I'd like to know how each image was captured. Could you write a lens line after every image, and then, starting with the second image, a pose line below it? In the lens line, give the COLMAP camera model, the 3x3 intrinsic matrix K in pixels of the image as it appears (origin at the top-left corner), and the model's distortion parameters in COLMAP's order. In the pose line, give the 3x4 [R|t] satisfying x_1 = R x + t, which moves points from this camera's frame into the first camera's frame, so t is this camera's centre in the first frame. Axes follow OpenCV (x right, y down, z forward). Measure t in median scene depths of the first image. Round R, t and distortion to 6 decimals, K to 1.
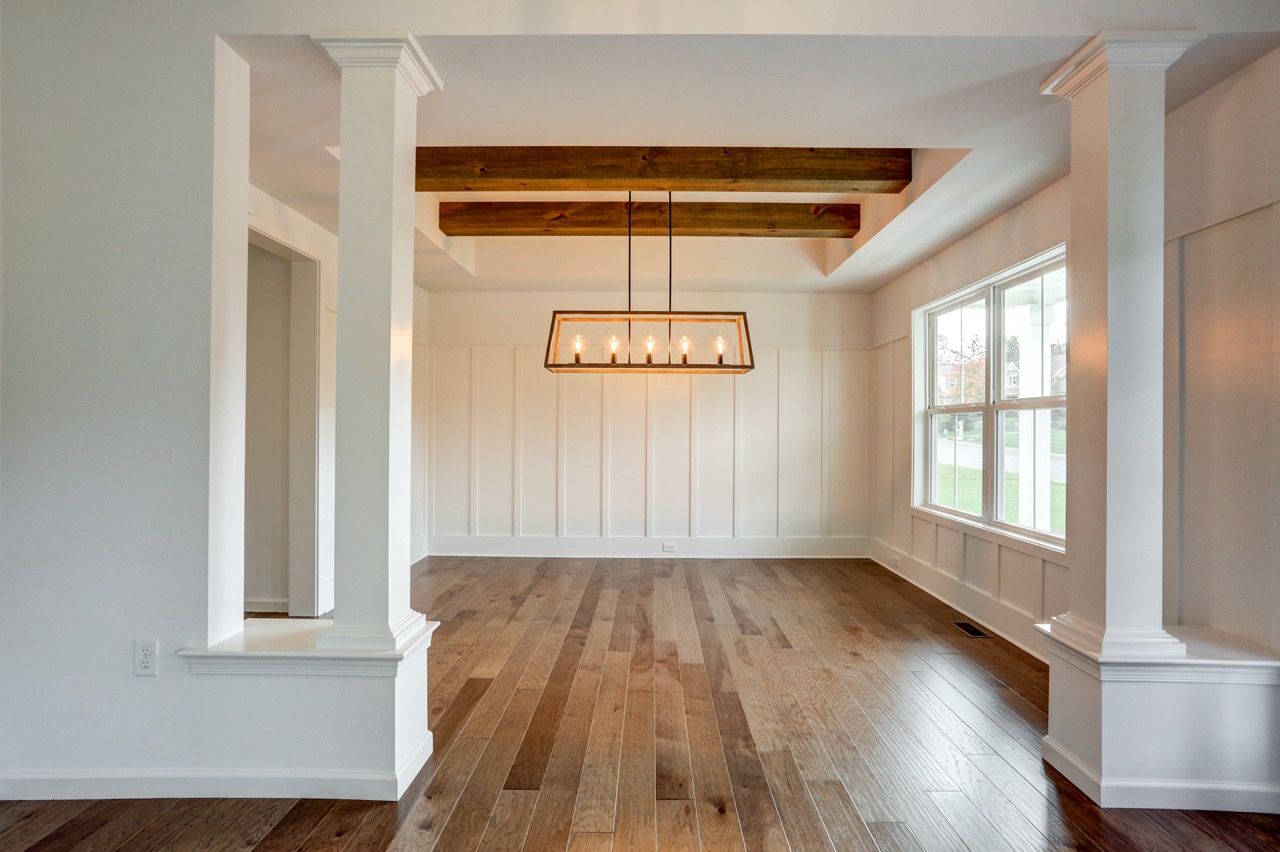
lens RADIAL K [[620.4, 0, 652.6], [0, 620.4, 425.3], [0, 0, 1]] dist [-0.040432, 0.000831]
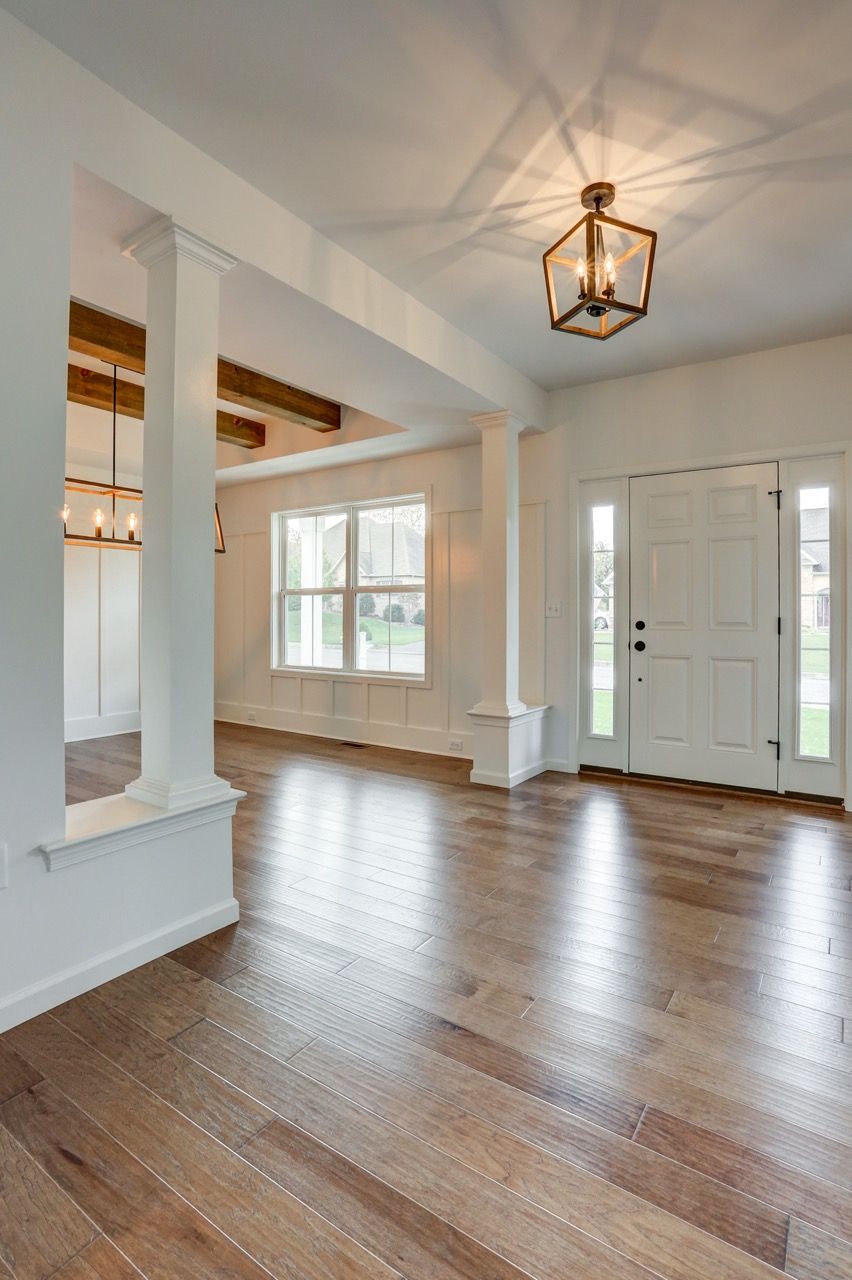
lens RADIAL K [[640.3, 0, 407.4], [0, 640.3, 615.0], [0, 0, 1]] dist [-0.022904, 0.000189]
pose [[0.578550, -0.005750, 0.815627, -0.617037], [-0.001471, 0.999966, 0.008093, 0.014869], [-0.815646, -0.005882, 0.578522, 0.019254]]
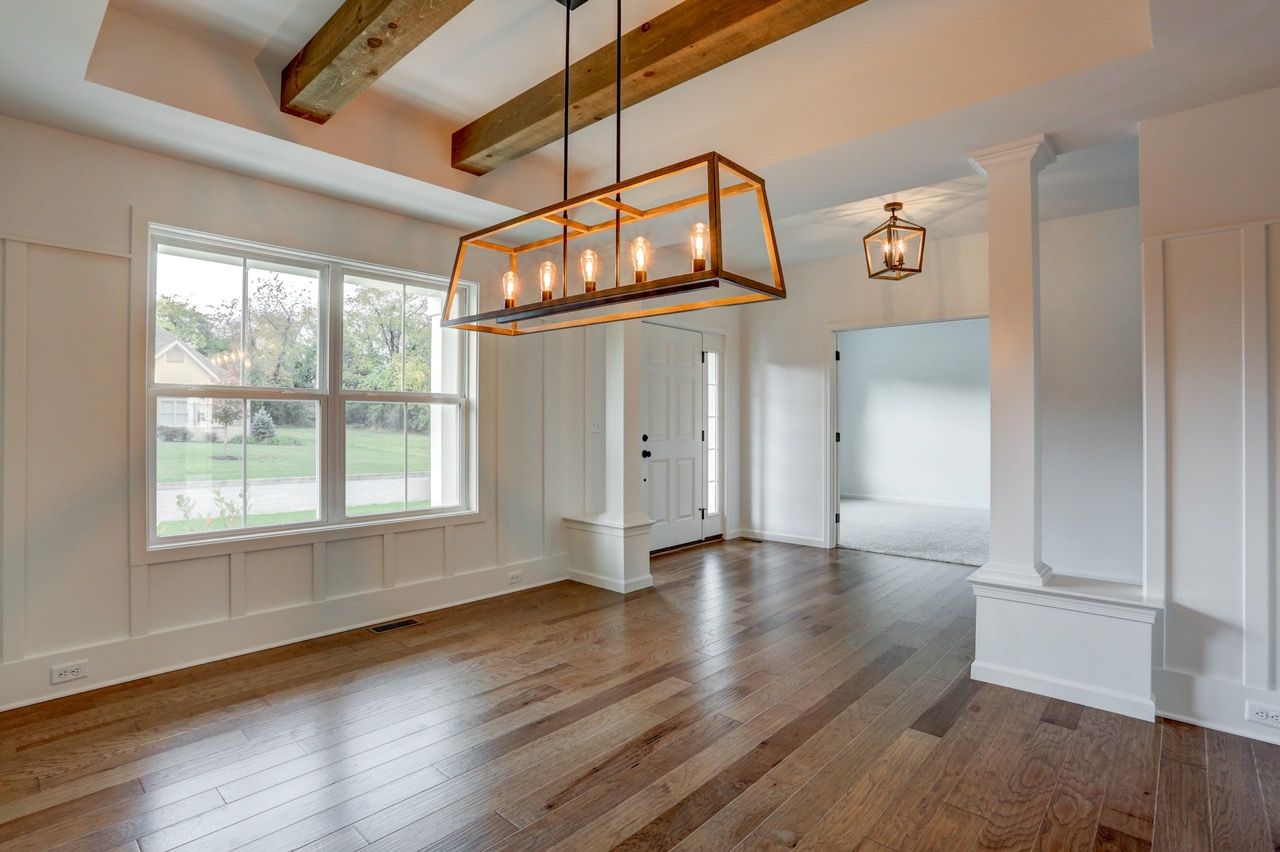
lens RADIAL K [[624.8, 0, 640.5], [0, 624.8, 417.3], [0, 0, 1]] dist [-0.074081, 0.033034]
pose [[-0.740480, -0.003925, 0.672067, -0.406997], [-0.010973, 0.999920, -0.006251, 0.003653], [-0.671989, -0.012004, -0.740464, 1.401718]]
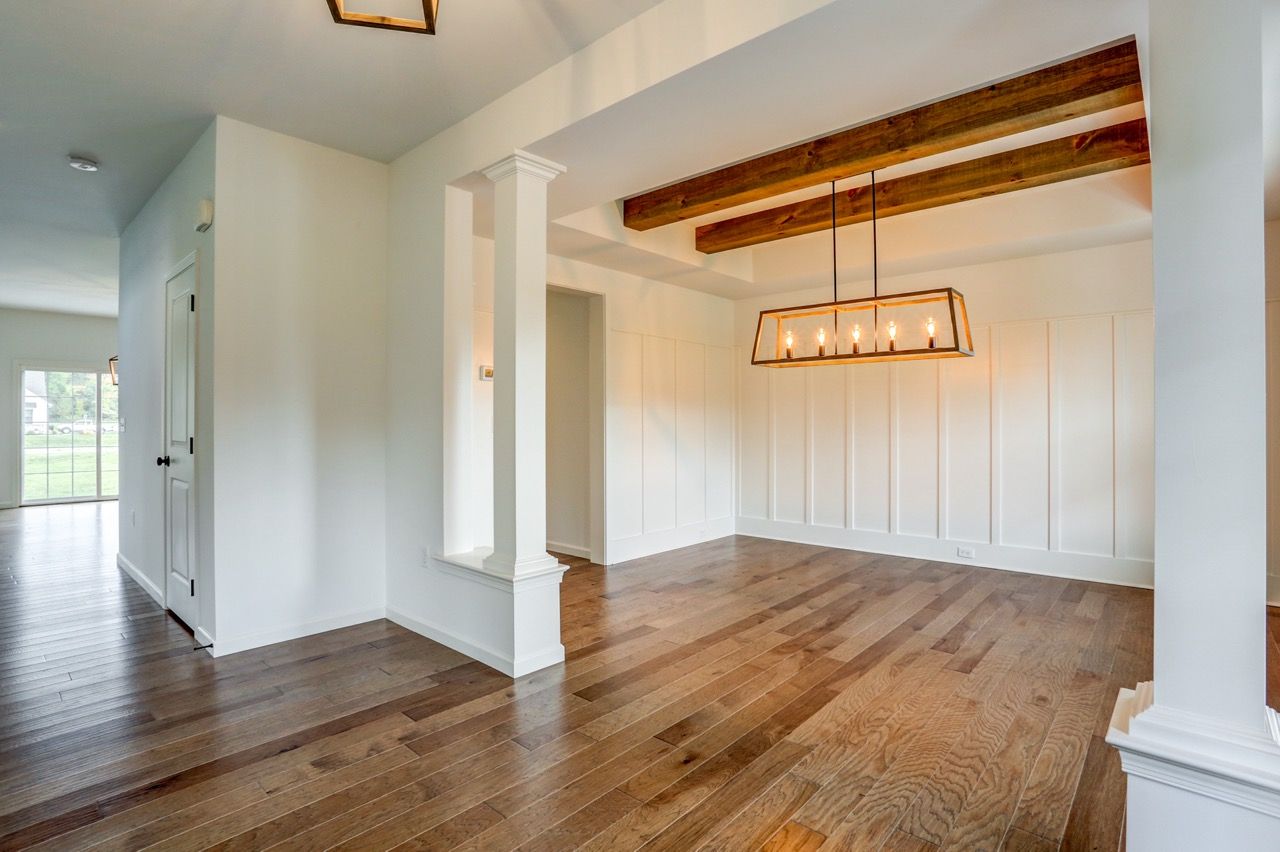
lens RADIAL K [[624.8, 0, 640.5], [0, 624.8, 417.3], [0, 0, 1]] dist [-0.074081, 0.033034]
pose [[0.746080, -0.010058, -0.665780, 0.398093], [0.010531, 0.999939, -0.003305, 0.000291], [0.665773, -0.004545, 0.746141, 0.052181]]
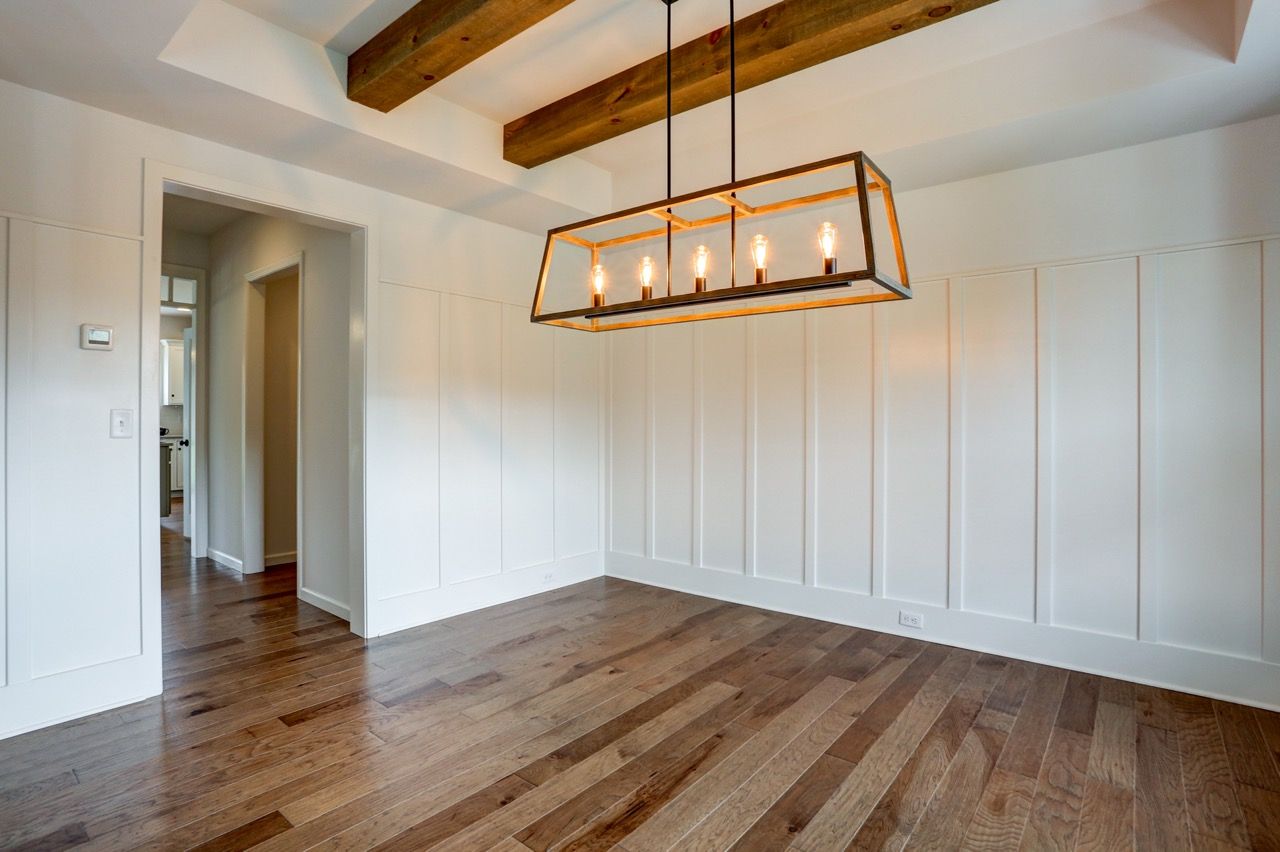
lens RADIAL K [[624.8, 0, 640.5], [0, 624.8, 417.3], [0, 0, 1]] dist [-0.074081, 0.033034]
pose [[0.774590, -0.005211, -0.632442, 0.298596], [0.005593, 0.999983, -0.001391, 0.003095], [0.632439, -0.002460, 0.774606, 0.570356]]
